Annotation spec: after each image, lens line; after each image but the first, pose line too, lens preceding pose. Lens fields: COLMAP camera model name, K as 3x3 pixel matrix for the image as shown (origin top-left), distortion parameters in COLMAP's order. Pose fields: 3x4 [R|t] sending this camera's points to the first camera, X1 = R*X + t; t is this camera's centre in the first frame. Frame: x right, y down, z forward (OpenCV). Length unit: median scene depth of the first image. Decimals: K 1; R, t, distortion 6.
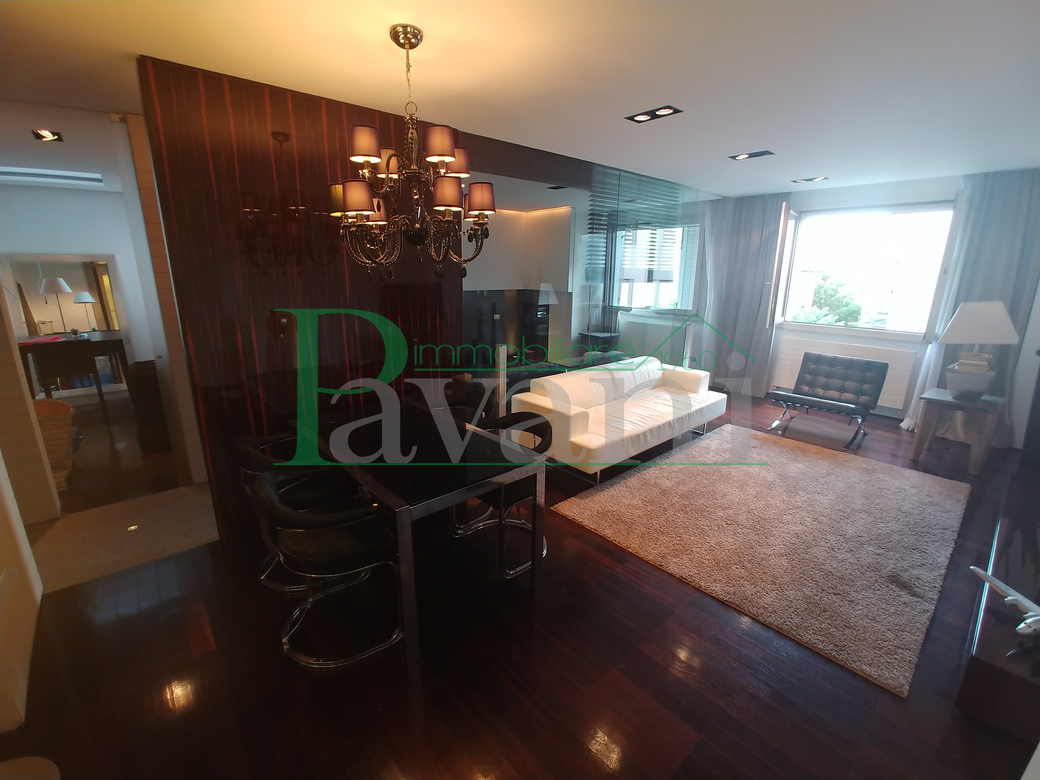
lens RADIAL K [[455.4, 0, 520.6], [0, 455.4, 387.4], [0, 0, 1]] dist [-0.030460, 0.007366]
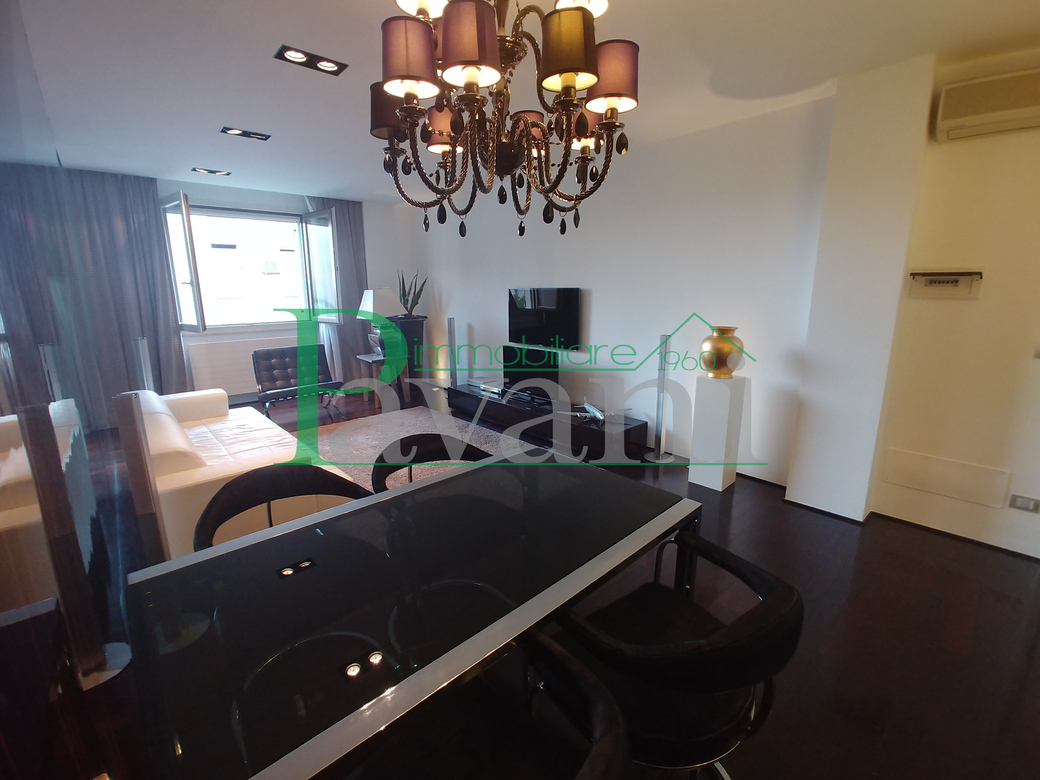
lens RADIAL K [[454.5, 0, 513.1], [0, 454.5, 388.2], [0, 0, 1]] dist [-0.028348, 0.007188]
pose [[-0.003274, -0.225461, 0.974247, -0.371301], [0.254563, 0.941968, 0.218847, -0.075471], [-0.967051, 0.248724, 0.054310, 0.437832]]
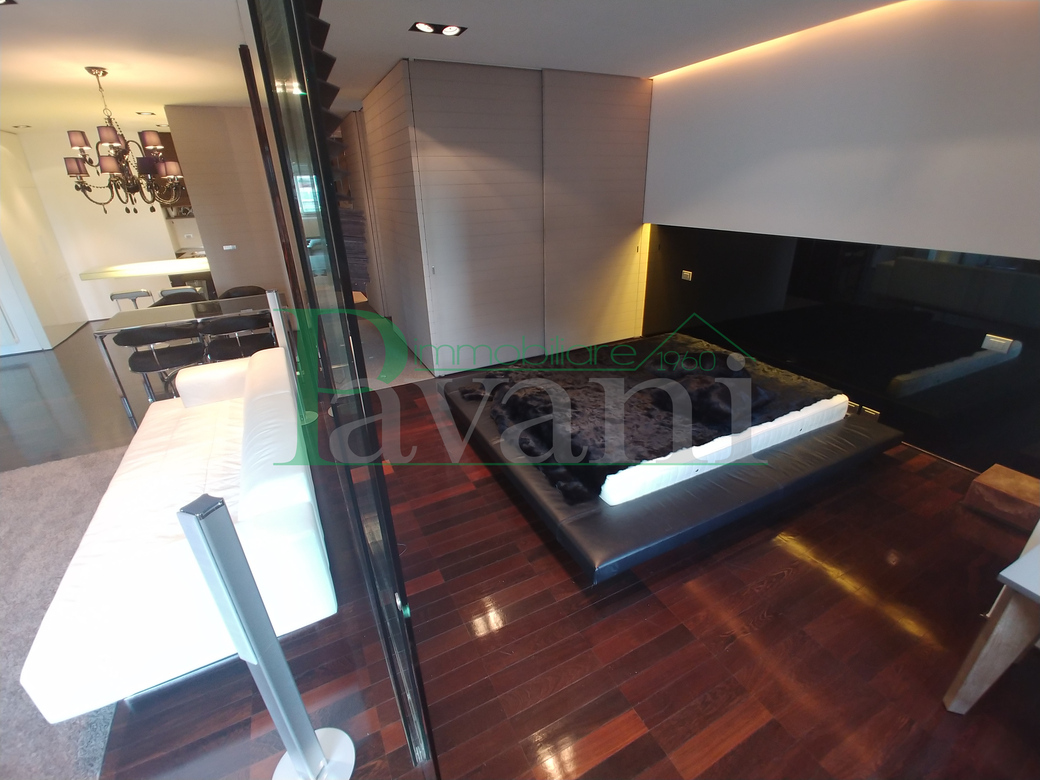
lens RADIAL K [[455.4, 0, 520.6], [0, 455.4, 387.4], [0, 0, 1]] dist [-0.030460, 0.007366]
pose [[-0.256574, 0.390926, -0.883938, 0.518720], [-0.217578, 0.867717, 0.446907, -0.322806], [0.941716, 0.306991, -0.137577, 1.227360]]
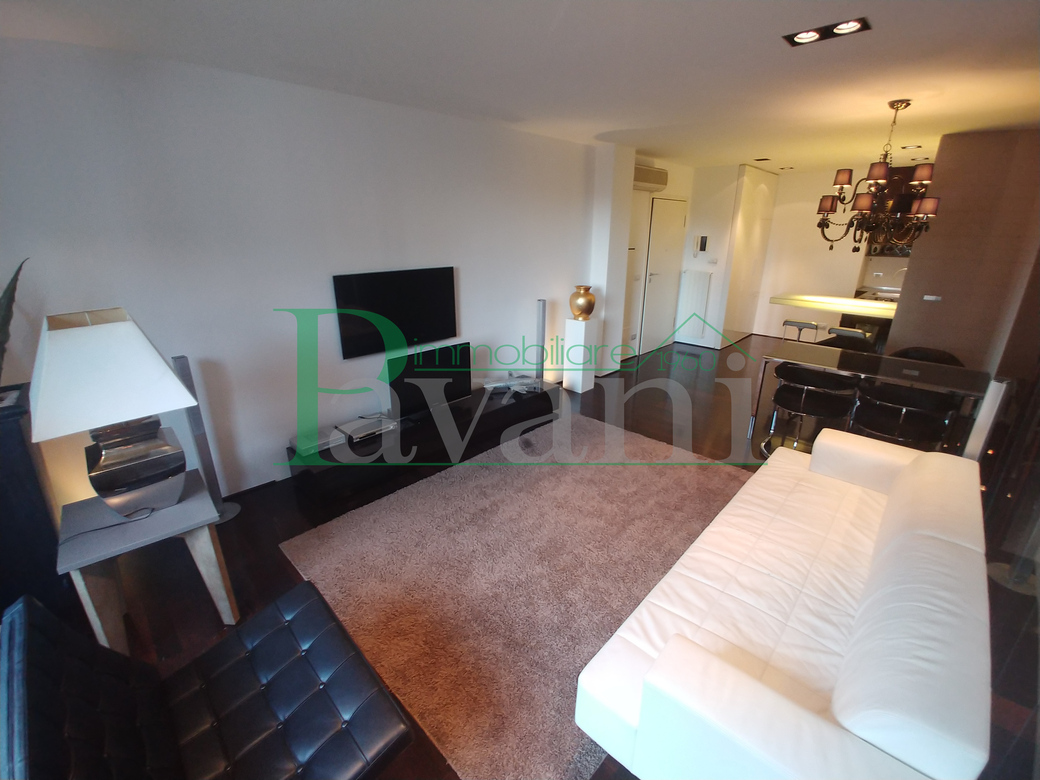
lens RADIAL K [[455.4, 0, 520.6], [0, 455.4, 387.4], [0, 0, 1]] dist [-0.030460, 0.007366]
pose [[-0.997740, 0.012088, -0.066090, 0.489555], [-0.026647, 0.831814, 0.554415, -0.301351], [0.061676, 0.554923, -0.829612, 1.096411]]
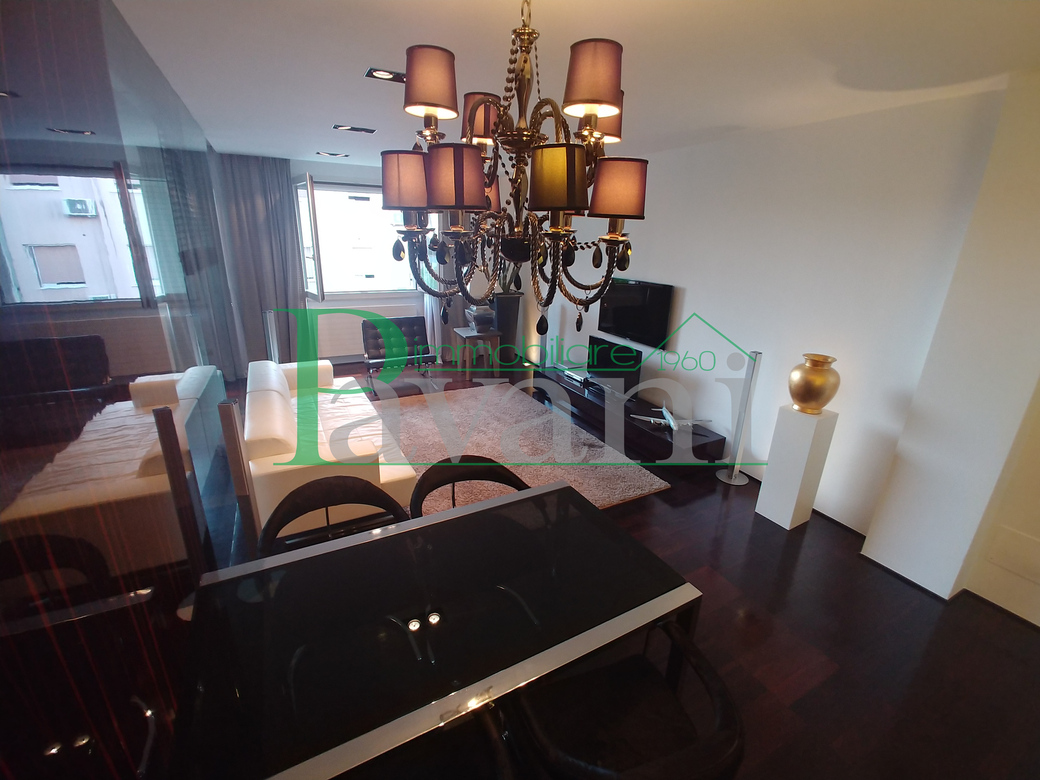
lens RADIAL K [[448.9, 0, 521.3], [0, 448.9, 389.4], [0, 0, 1]] dist [-0.021585, 0.000001]
pose [[0.233380, -0.314862, 0.919998, -0.349083], [0.215260, 0.939379, 0.266889, -0.134268], [-0.948260, 0.135752, 0.287010, 0.364997]]
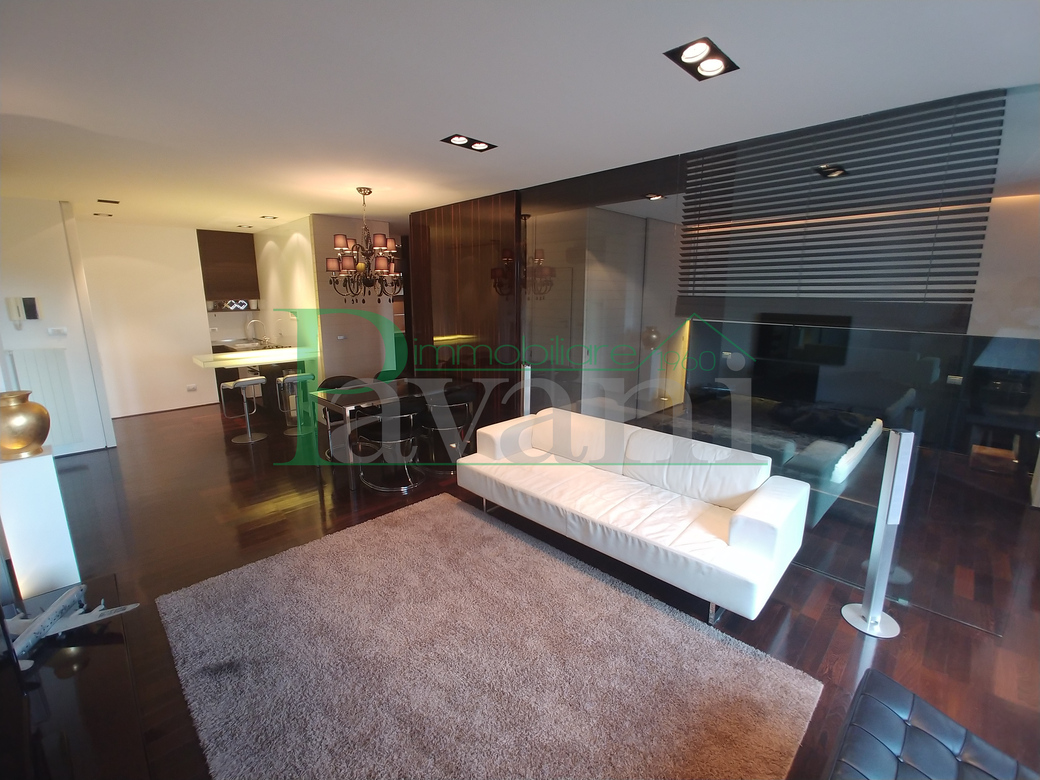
lens RADIAL K [[455.4, 0, 520.6], [0, 455.4, 387.4], [0, 0, 1]] dist [-0.030460, 0.007366]
pose [[0.054442, 0.199831, -0.978317, 0.797895], [-0.251129, 0.951017, 0.180280, -0.179142], [0.966421, 0.235869, 0.101959, 0.661431]]
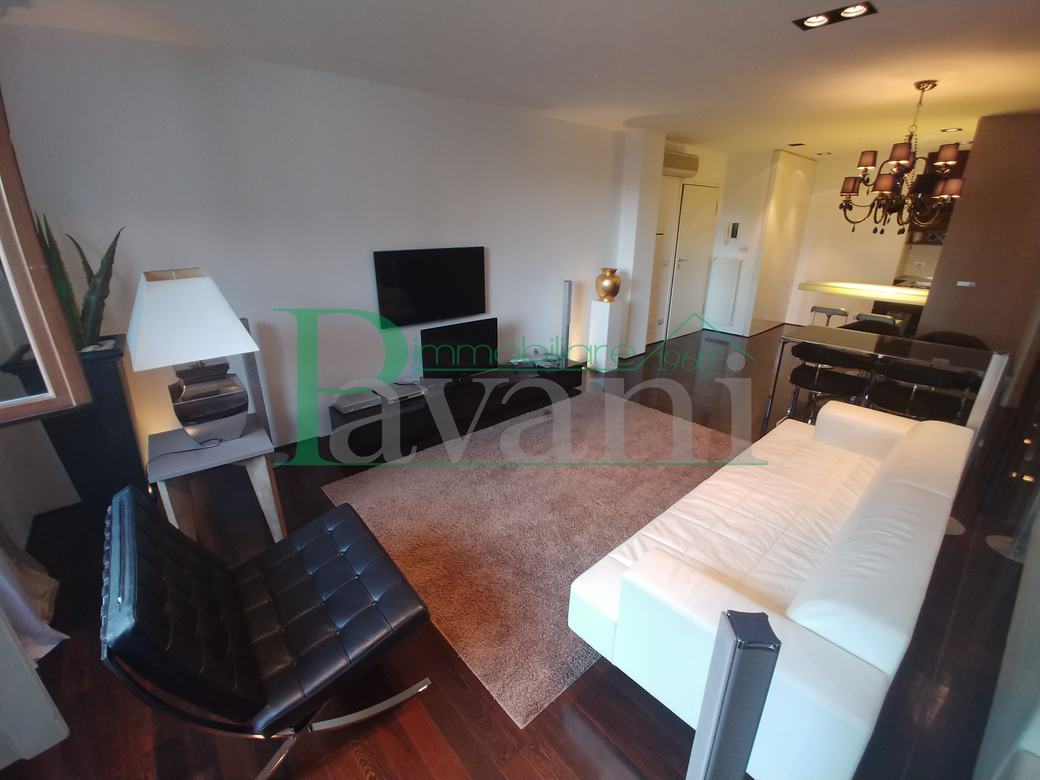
lens RADIAL K [[455.4, 0, 520.6], [0, 455.4, 387.4], [0, 0, 1]] dist [-0.030460, 0.007366]
pose [[-0.999839, -0.016520, 0.007061, 0.473214], [-0.009564, 0.822132, 0.569216, -0.300043], [-0.015208, 0.569057, -0.822157, 1.157750]]
